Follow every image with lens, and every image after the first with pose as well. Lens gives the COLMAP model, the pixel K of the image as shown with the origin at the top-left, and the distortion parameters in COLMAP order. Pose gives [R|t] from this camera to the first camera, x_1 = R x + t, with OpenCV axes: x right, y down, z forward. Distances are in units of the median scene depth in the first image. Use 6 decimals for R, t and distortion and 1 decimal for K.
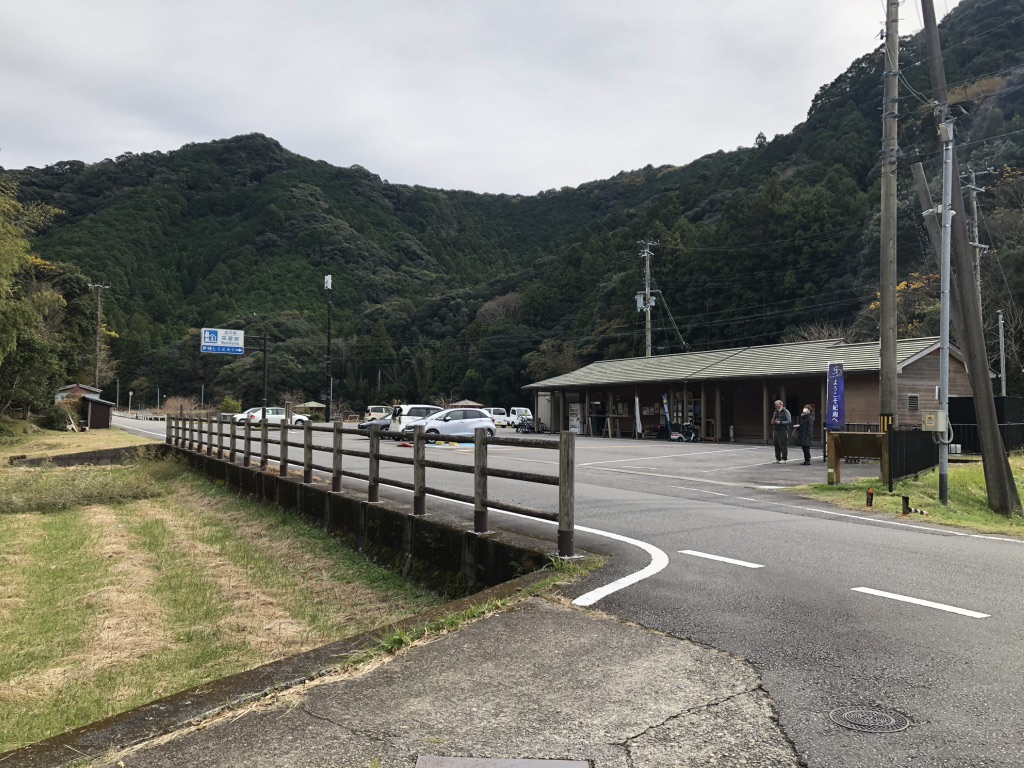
lens RADIAL K [[831.3, 0, 512.0], [0, 831.3, 384.0], [0, 0, 1]] dist [0.009371, -0.005615]
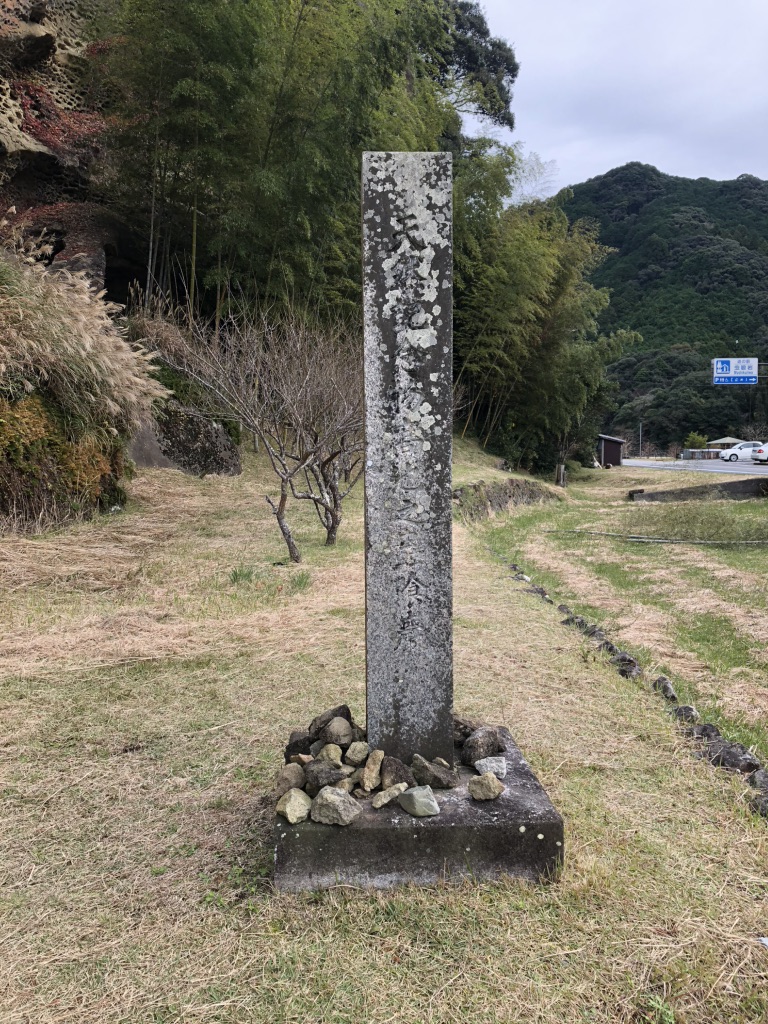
lens RADIAL K [[831.3, 0, 386.0], [0, 831.3, 504.0], [0, 0, 1]] dist [0.009371, -0.005615]
pose [[0.840353, 0.009382, -0.541959, -0.025632], [0.043195, 0.995511, 0.084210, 0.000282], [0.540316, -0.094176, 0.836175, -0.002396]]
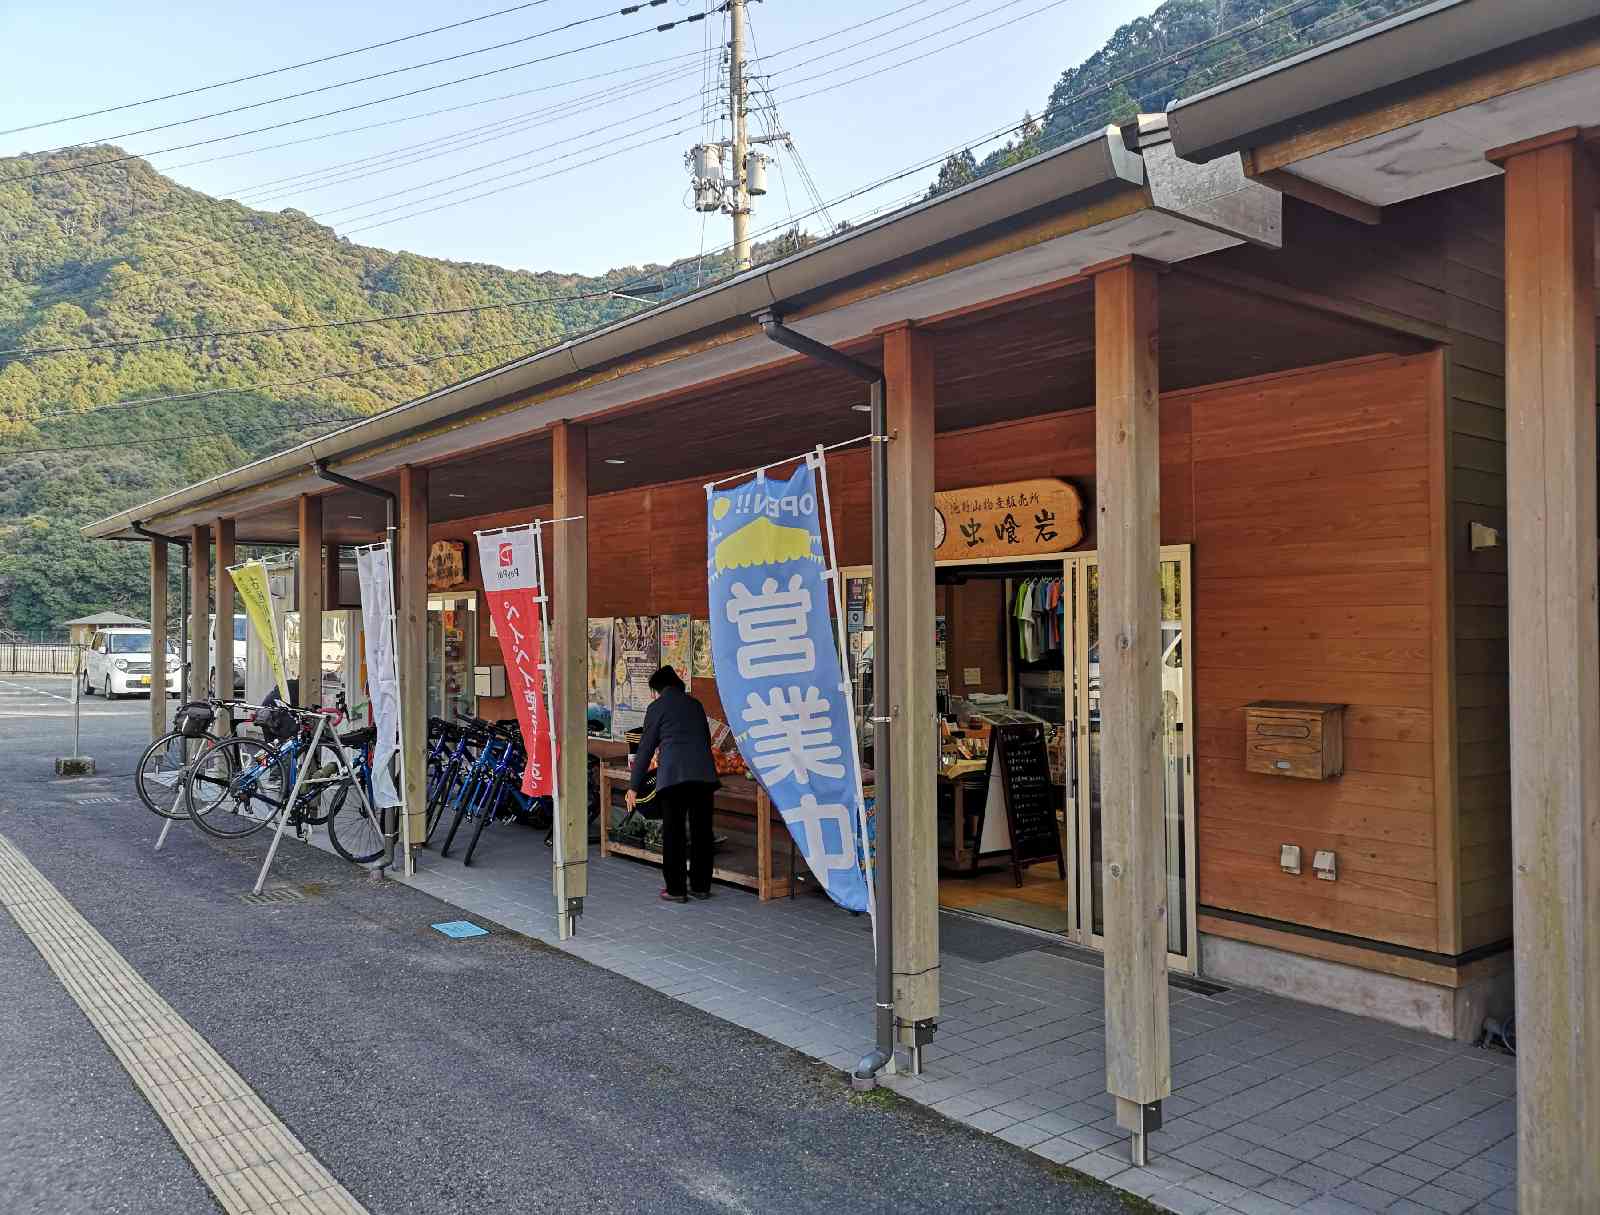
lens RADIAL K [[1224.9, 0, 800.0], [0, 1224.9, 607.5], [0, 0, 1]] dist [0.002421, 0.002013]
pose [[0.984658, -0.011000, 0.174147, 0.017797], [0.006909, 0.999686, 0.024080, 0.001194], [-0.174357, -0.022507, 0.984425, 0.099882]]
